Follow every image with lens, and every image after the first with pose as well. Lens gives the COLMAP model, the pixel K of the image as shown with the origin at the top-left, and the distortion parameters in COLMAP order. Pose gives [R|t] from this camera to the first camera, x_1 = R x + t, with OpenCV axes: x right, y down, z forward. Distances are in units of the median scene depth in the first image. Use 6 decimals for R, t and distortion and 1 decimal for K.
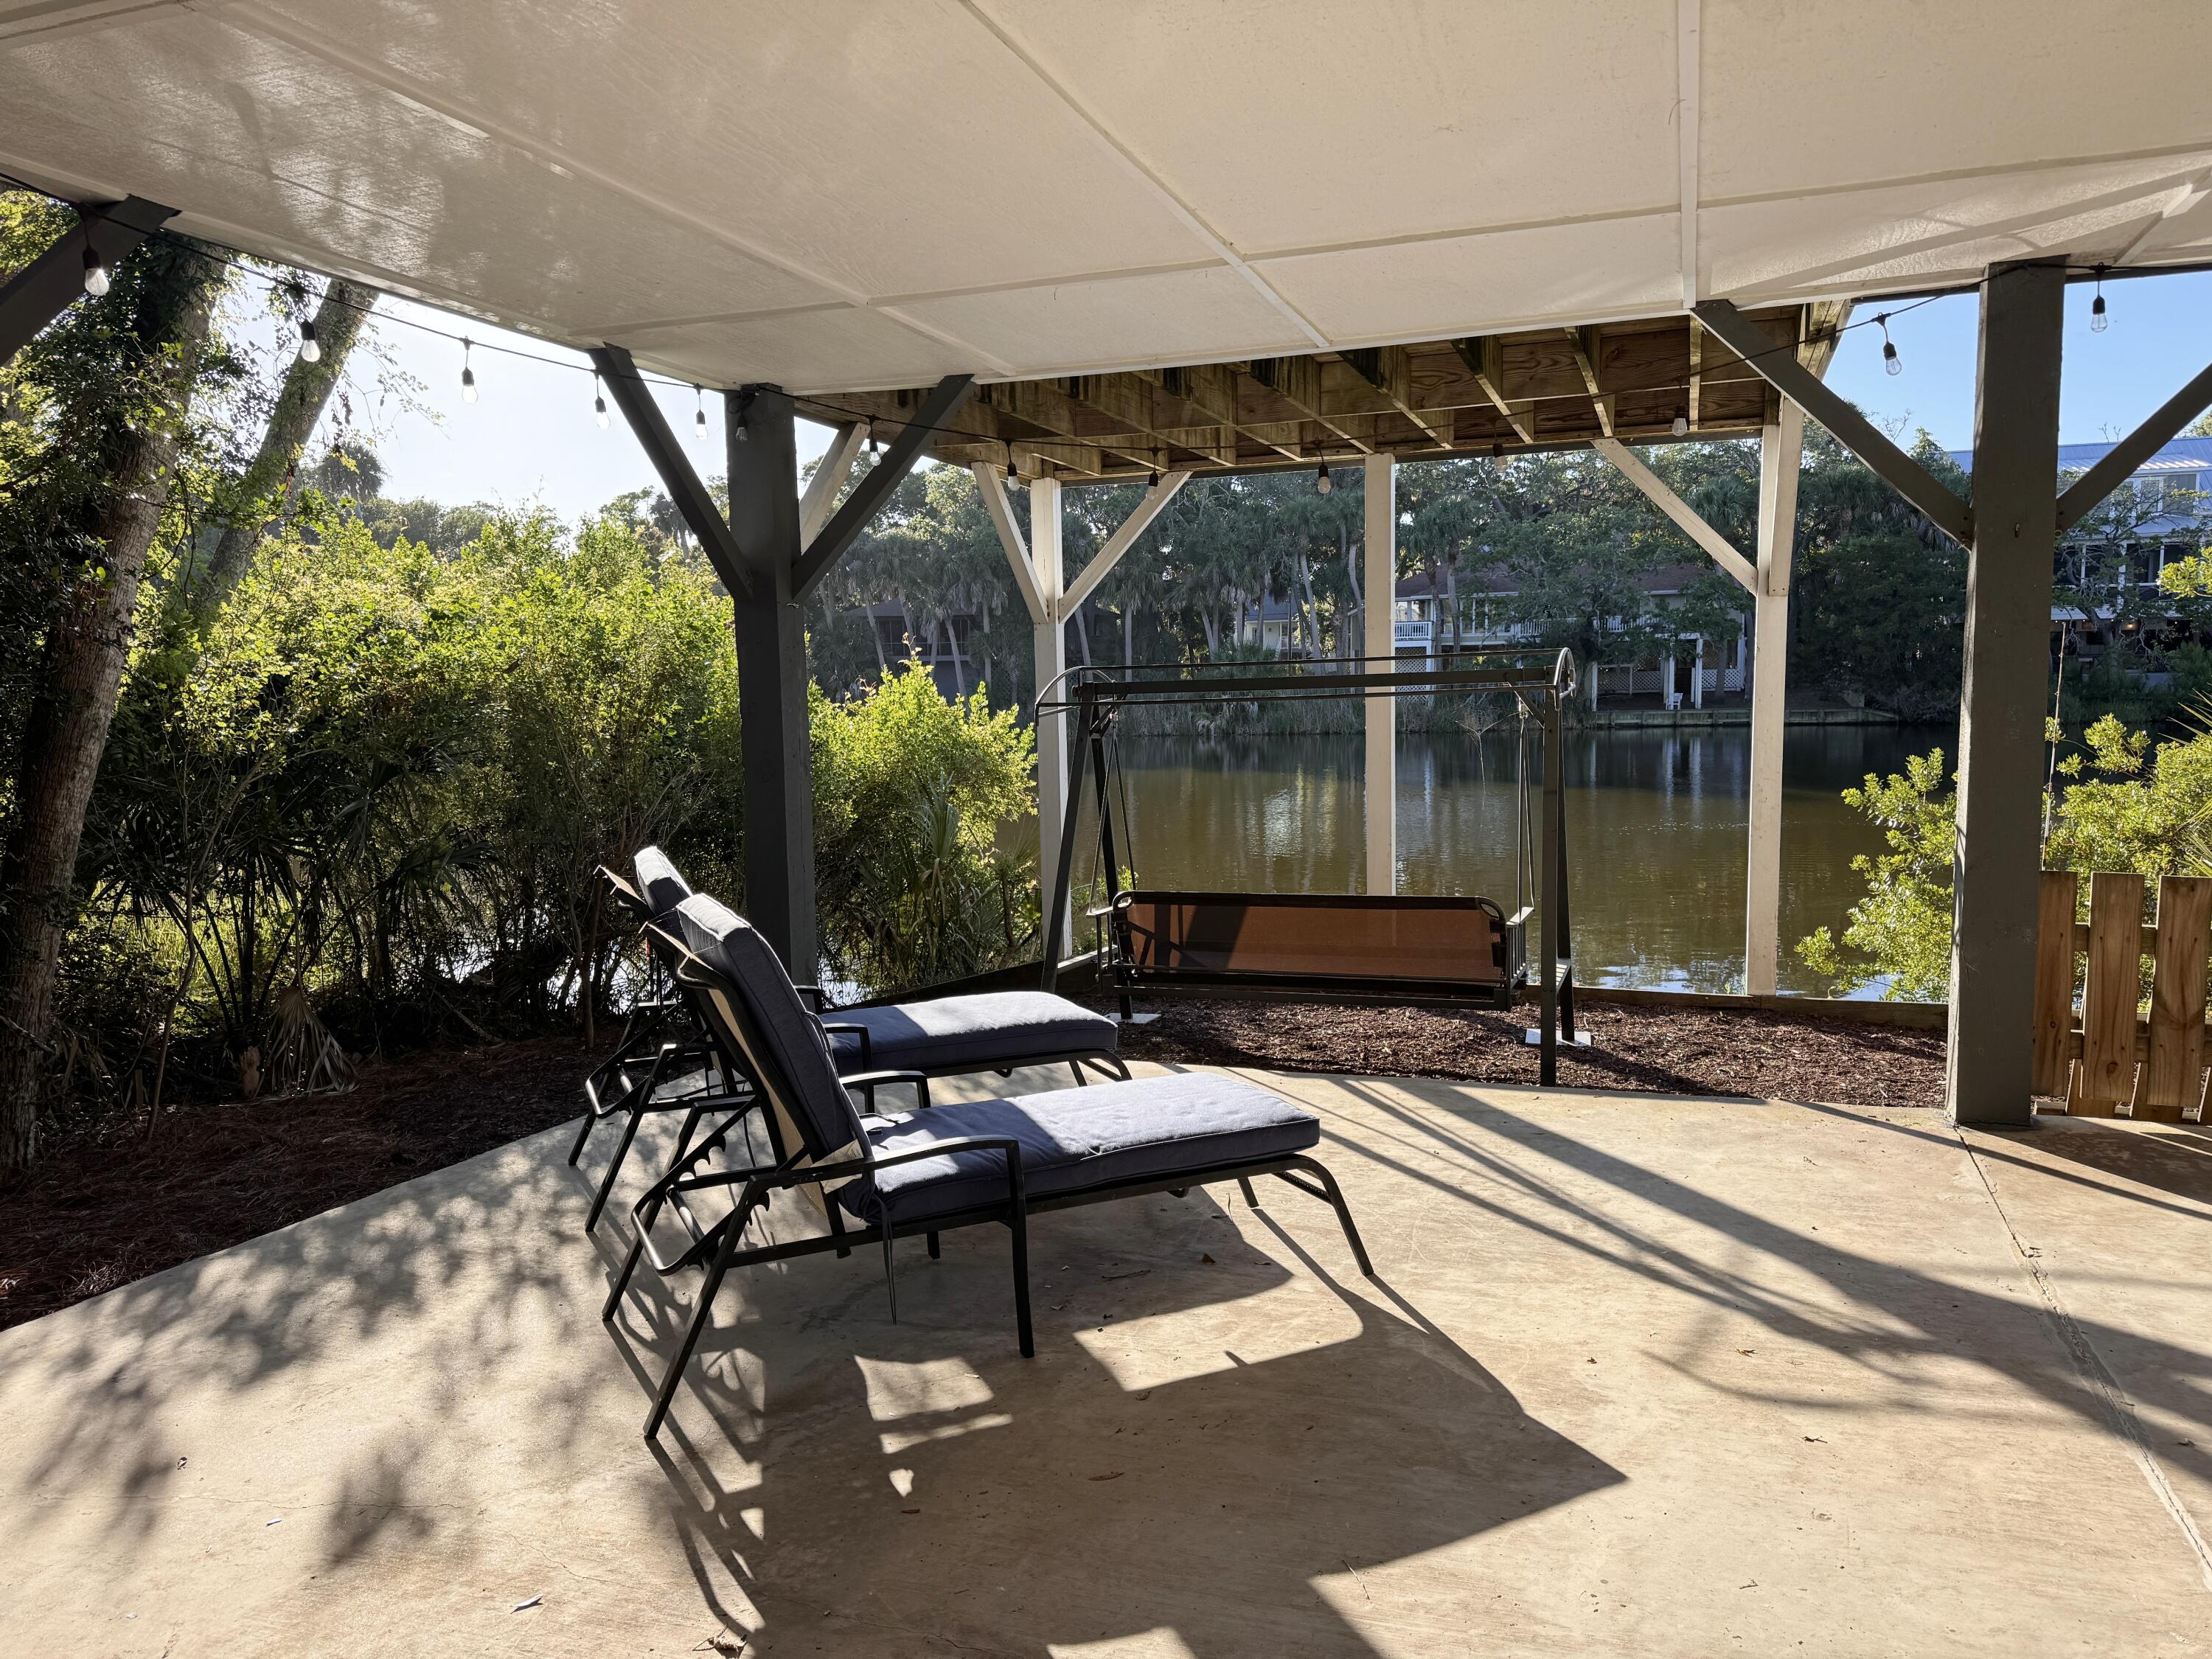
lens RADIAL K [[1540.3, 0, 1106.0], [0, 1540.3, 829.5], [0, 0, 1]] dist [0.048214, -0.002312]
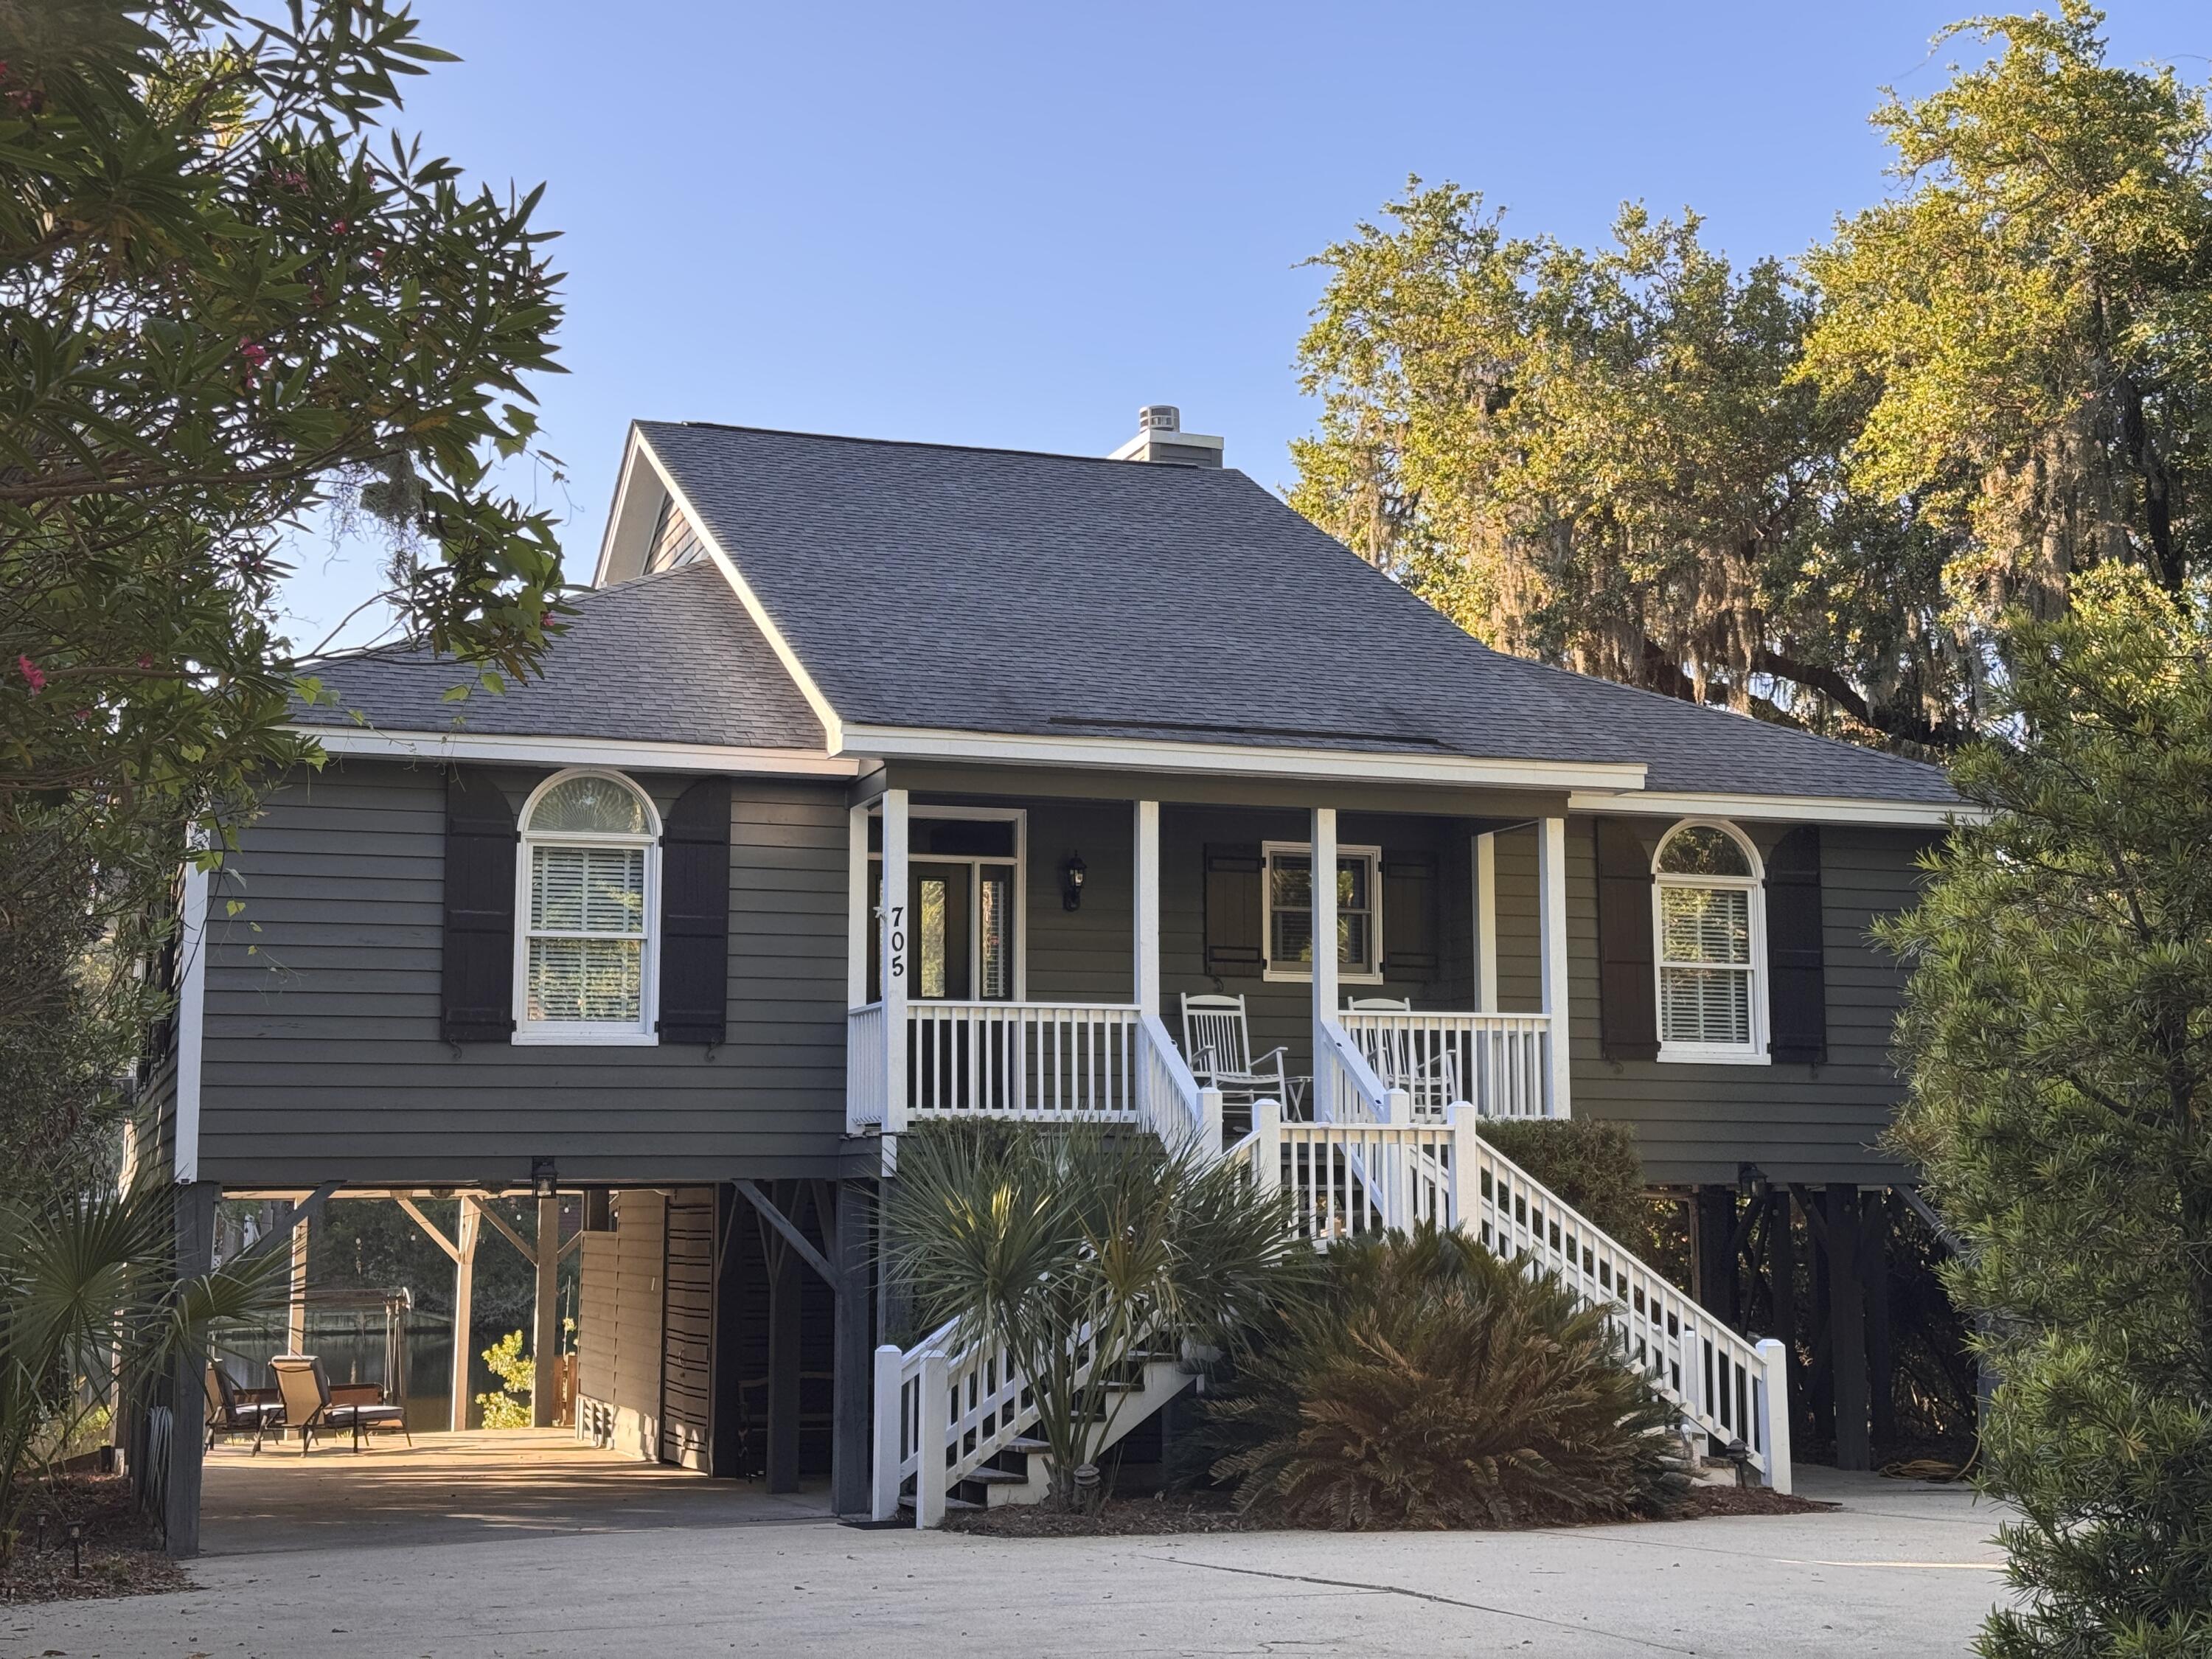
lens RADIAL K [[3074.6, 0, 1106.0], [0, 3074.6, 829.5], [0, 0, 1]] dist [0.331504, -0.023777]
pose [[0.776763, 0.096776, 0.622313, -0.232257], [0.046532, 0.976603, -0.209953, 0.031856], [-0.628071, 0.192042, 0.754087, -0.419966]]
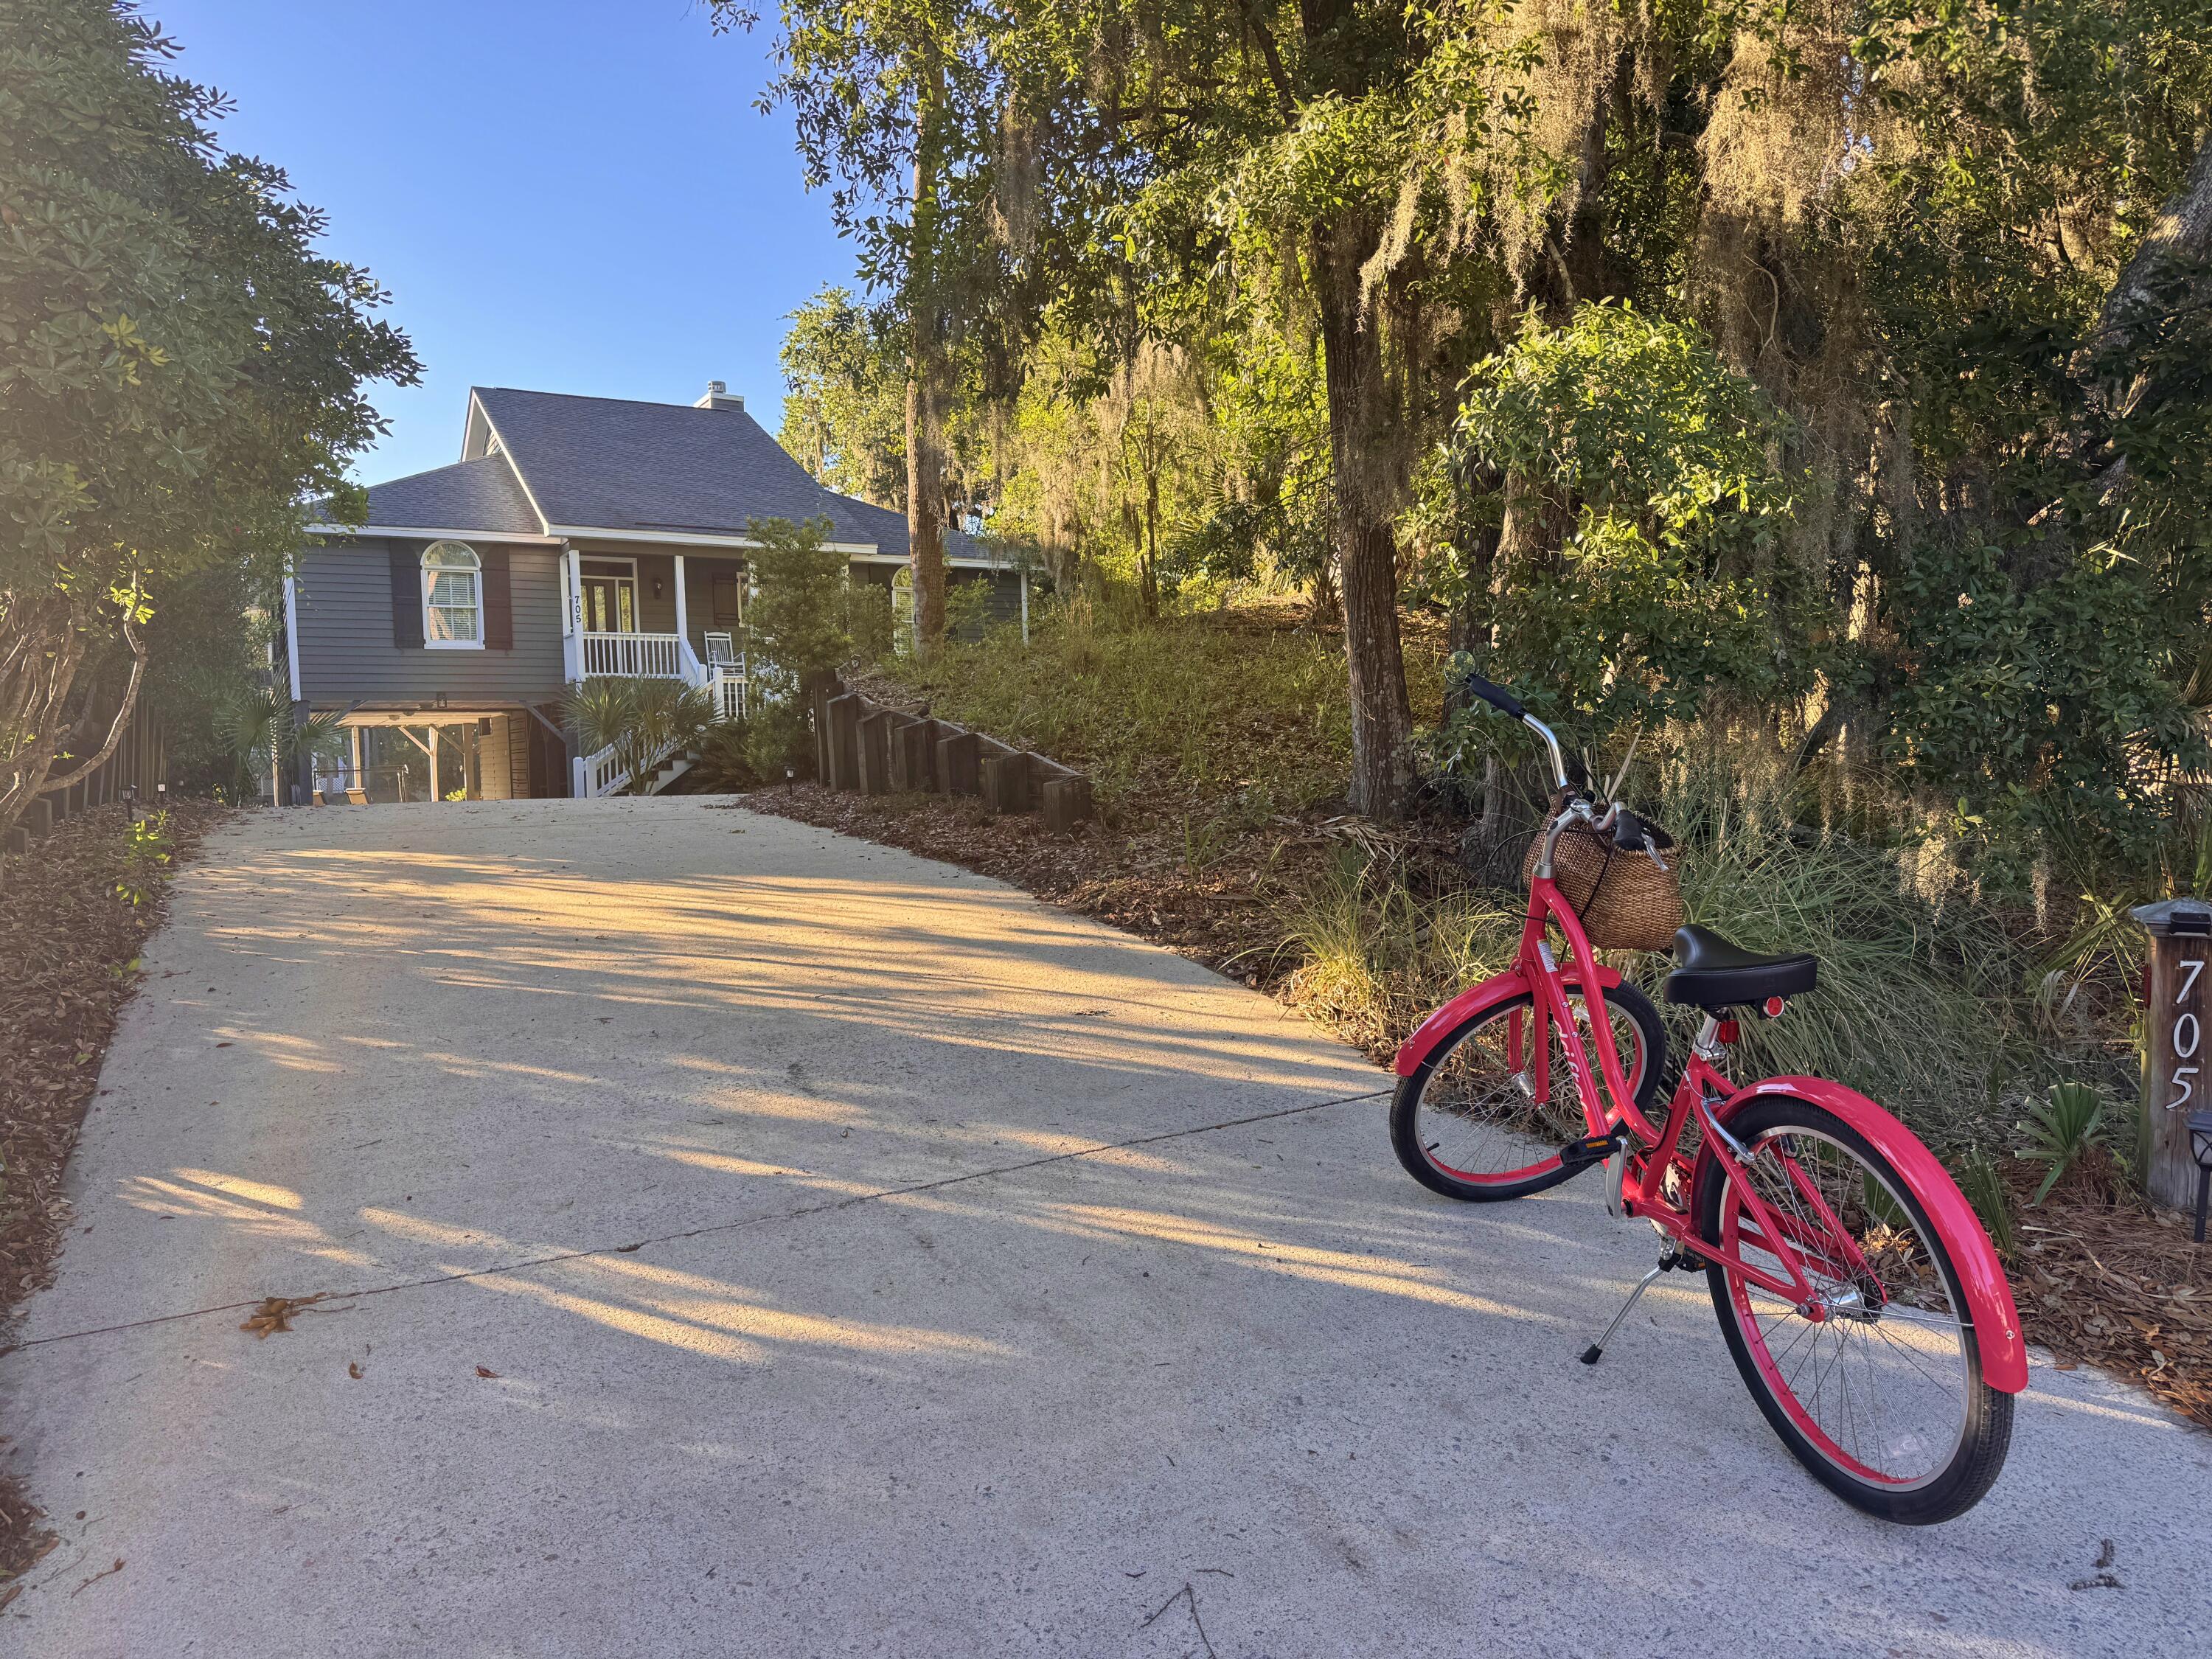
lens RADIAL K [[1540.3, 0, 1106.0], [0, 1540.3, 829.5], [0, 0, 1]] dist [0.048214, -0.002312]
pose [[0.641134, -0.027075, 0.766951, -0.300603], [0.078795, 0.996418, -0.030693, 0.069378], [-0.763373, 0.080111, 0.640971, -0.583187]]
